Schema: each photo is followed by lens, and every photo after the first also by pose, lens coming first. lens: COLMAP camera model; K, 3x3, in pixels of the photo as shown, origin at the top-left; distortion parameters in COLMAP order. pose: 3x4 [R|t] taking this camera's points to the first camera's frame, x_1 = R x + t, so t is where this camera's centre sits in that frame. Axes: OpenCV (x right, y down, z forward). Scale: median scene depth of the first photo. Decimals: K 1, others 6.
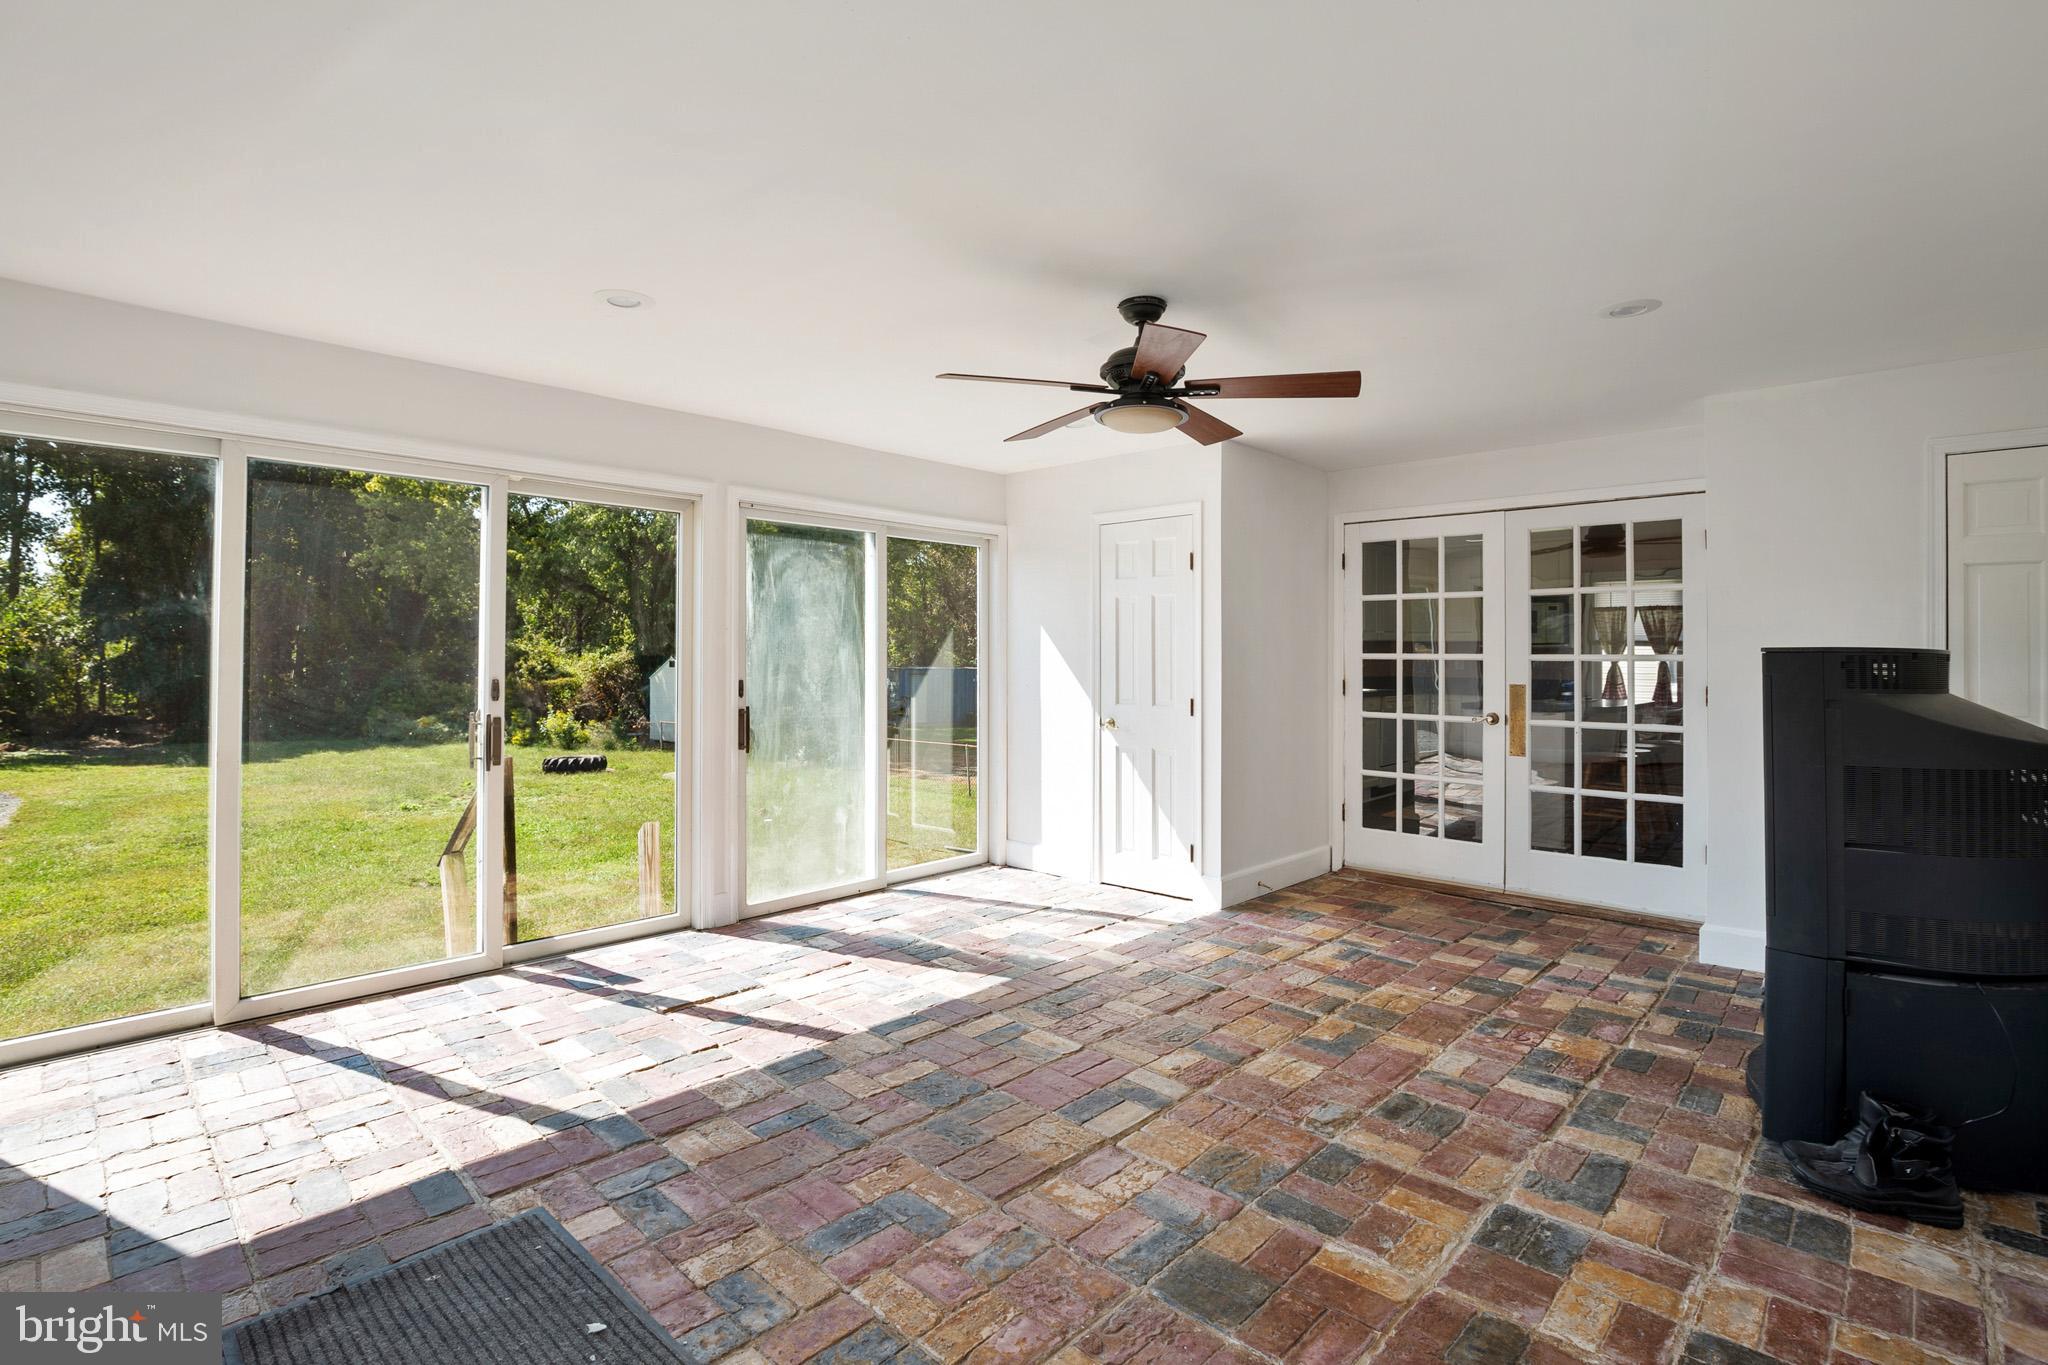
lens RADIAL K [[981.7, 0, 1017.0], [0, 981.7, 664.7], [0, 0, 1]] dist [-0.004957, -0.000564]
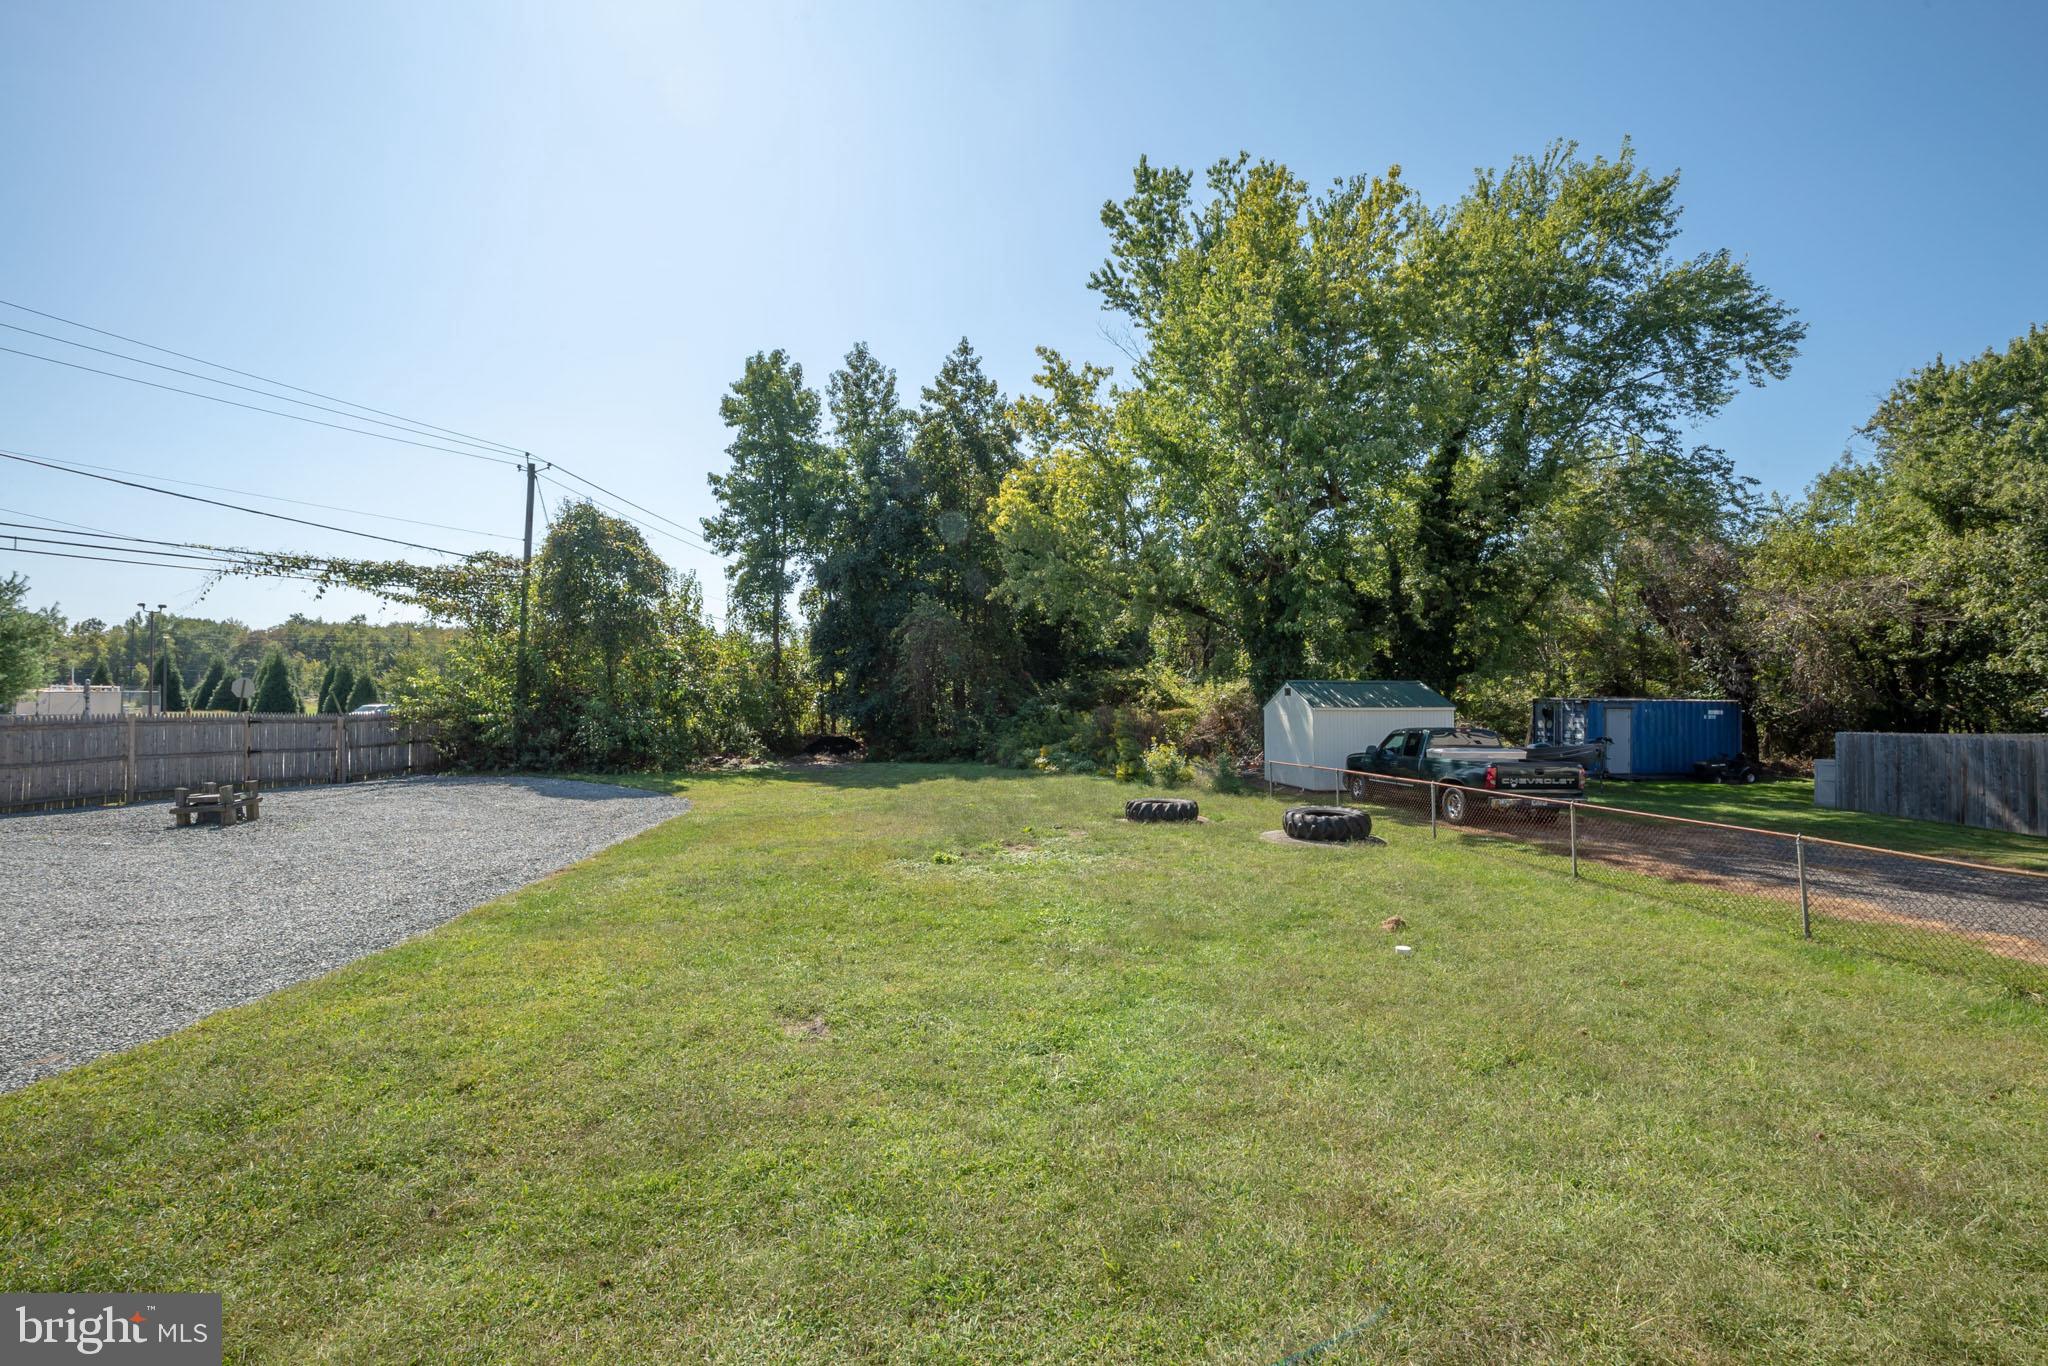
lens RADIAL K [[981.7, 0, 1012.1], [0, 981.7, 686.1], [0, 0, 1]] dist [-0.004957, -0.000564]
pose [[0.806082, -0.007854, -0.591752, -0.041762], [-0.000420, 0.999904, -0.013843, 0.005583], [0.591803, 0.011407, 0.806002, 0.168402]]
